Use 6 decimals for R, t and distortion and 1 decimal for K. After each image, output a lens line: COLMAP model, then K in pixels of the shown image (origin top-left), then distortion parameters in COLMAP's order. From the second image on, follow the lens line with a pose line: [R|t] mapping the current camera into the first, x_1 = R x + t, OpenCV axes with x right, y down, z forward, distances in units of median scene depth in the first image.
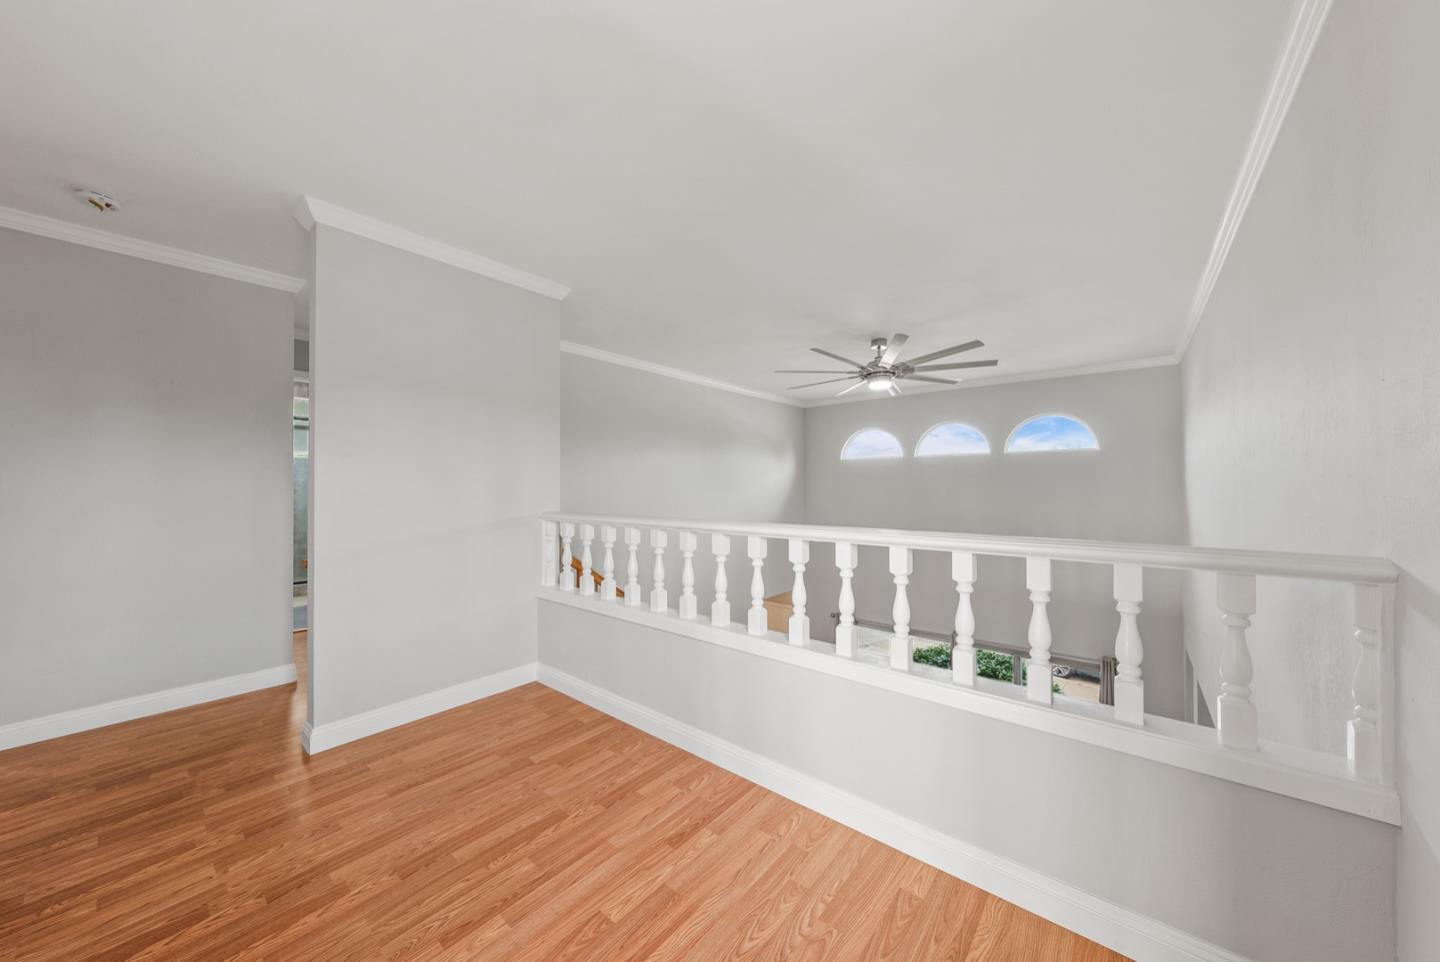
lens RADIAL K [[486.7, 0, 725.2], [0, 486.7, 489.1], [0, 0, 1]] dist [-0.009721, -0.000126]
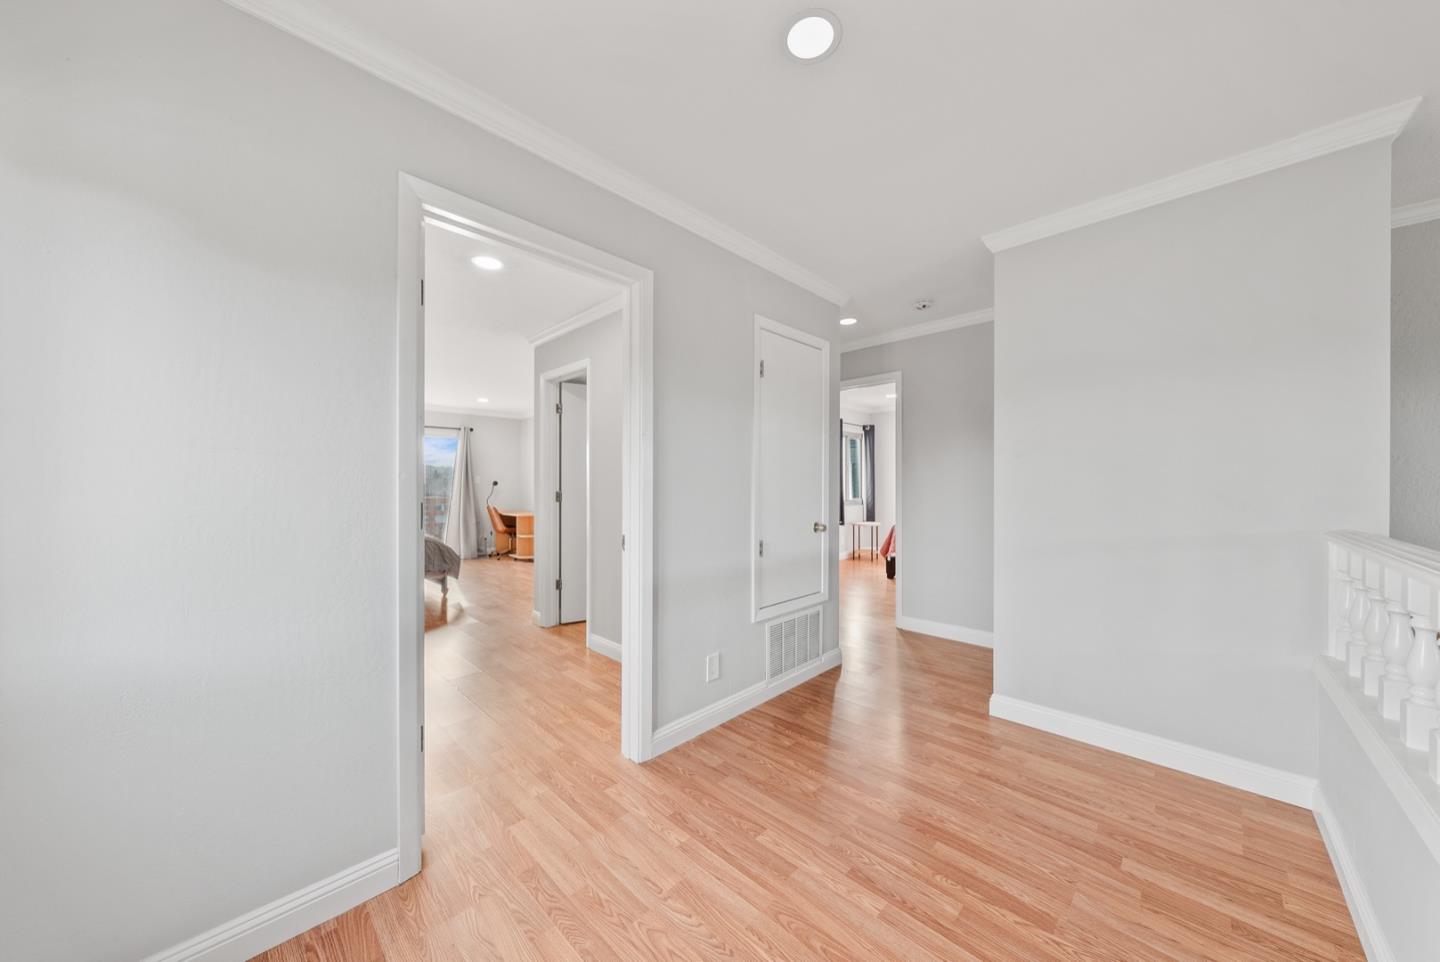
lens RADIAL K [[496.6, 0, 724.8], [0, 496.6, 480.6], [0, 0, 1]] dist [0.000947, -0.000124]
pose [[-0.077753, 0.002436, -0.996970, 0.448968], [-0.002156, 0.999994, 0.002612, -0.016469], [0.996970, 0.002353, -0.077747, 0.533324]]
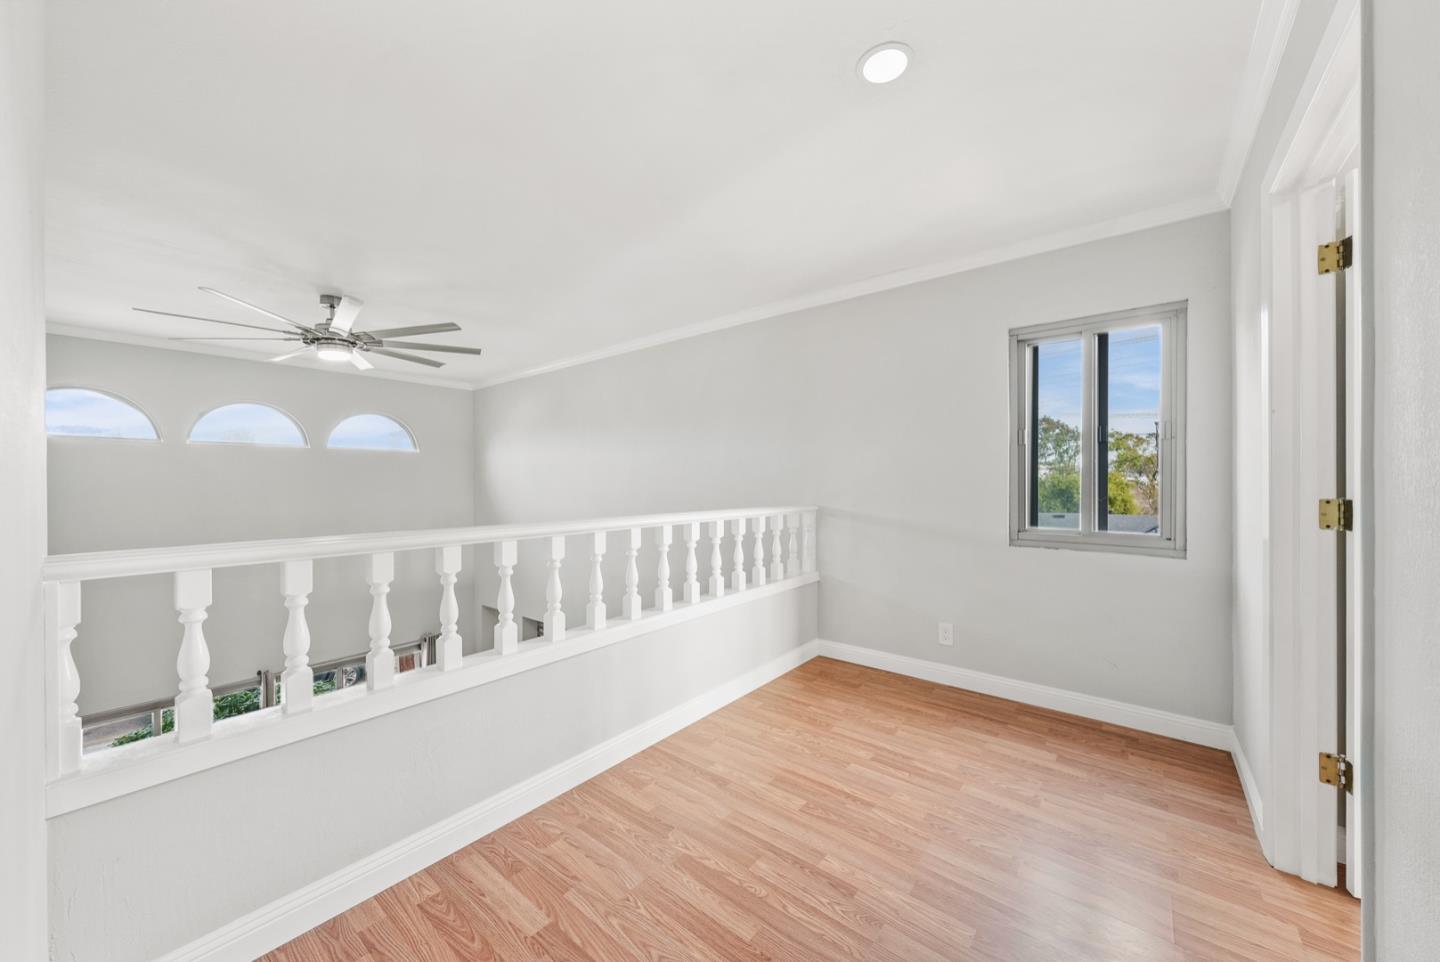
lens RADIAL K [[522.0, 0, 720.0], [0, 522.0, 481.0], [0, 0, 1]] dist [-0.000015, -0.000033]
pose [[-0.001951, -0.003028, 0.999994, -1.222370], [0.002291, 0.999993, 0.003033, -0.012703], [-0.999995, 0.002297, -0.001945, 0.891876]]
